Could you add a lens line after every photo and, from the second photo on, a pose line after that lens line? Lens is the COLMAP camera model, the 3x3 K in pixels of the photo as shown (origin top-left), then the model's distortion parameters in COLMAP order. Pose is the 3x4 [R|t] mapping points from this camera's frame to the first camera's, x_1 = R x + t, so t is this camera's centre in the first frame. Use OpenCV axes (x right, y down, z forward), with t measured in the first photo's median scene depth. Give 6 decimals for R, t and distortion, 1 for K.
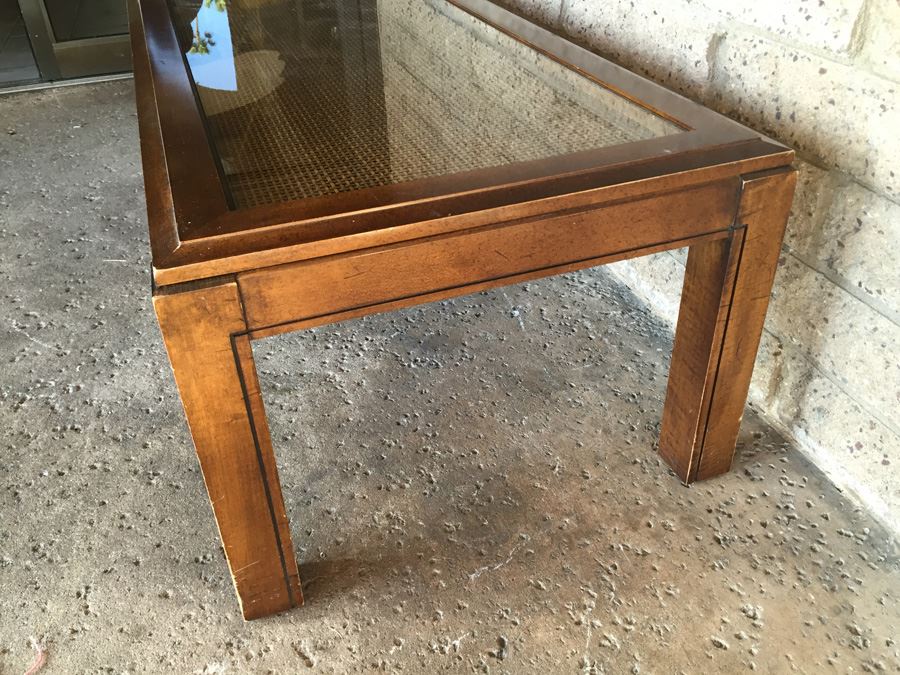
lens RADIAL K [[772.2, 0, 444.7], [0, 772.2, 338.0], [0, 0, 1]] dist [0.106480, -0.148815]
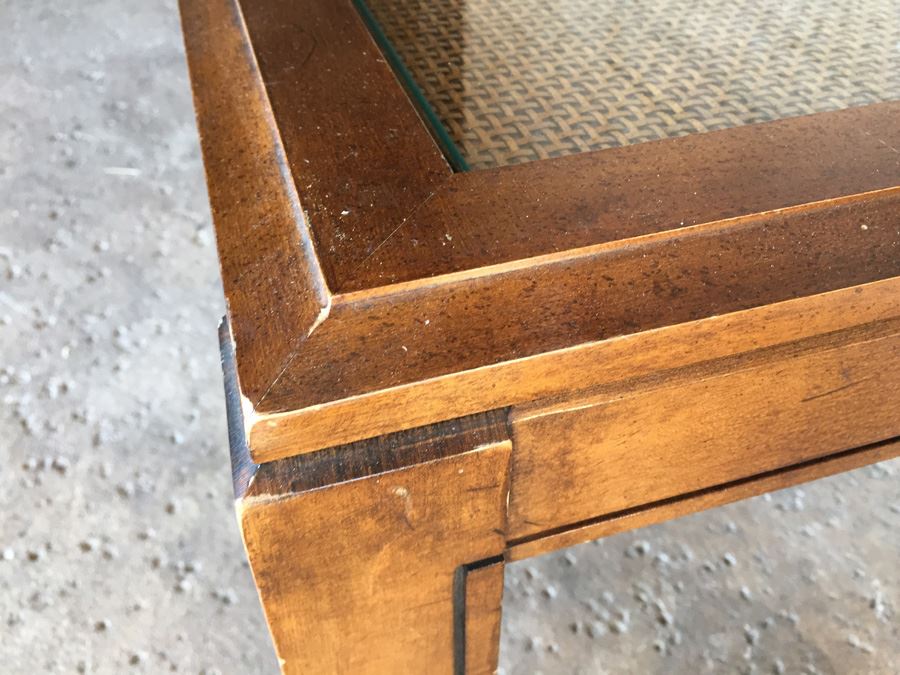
lens RADIAL K [[790.1, 0, 447.2], [0, 790.1, 336.3], [0, 0, 1]] dist [0.090190, -0.162320]
pose [[0.998595, 0.051296, -0.013306, -0.189907], [-0.049141, 0.990317, 0.129837, -0.096666], [0.019837, -0.129000, 0.991446, 0.463446]]
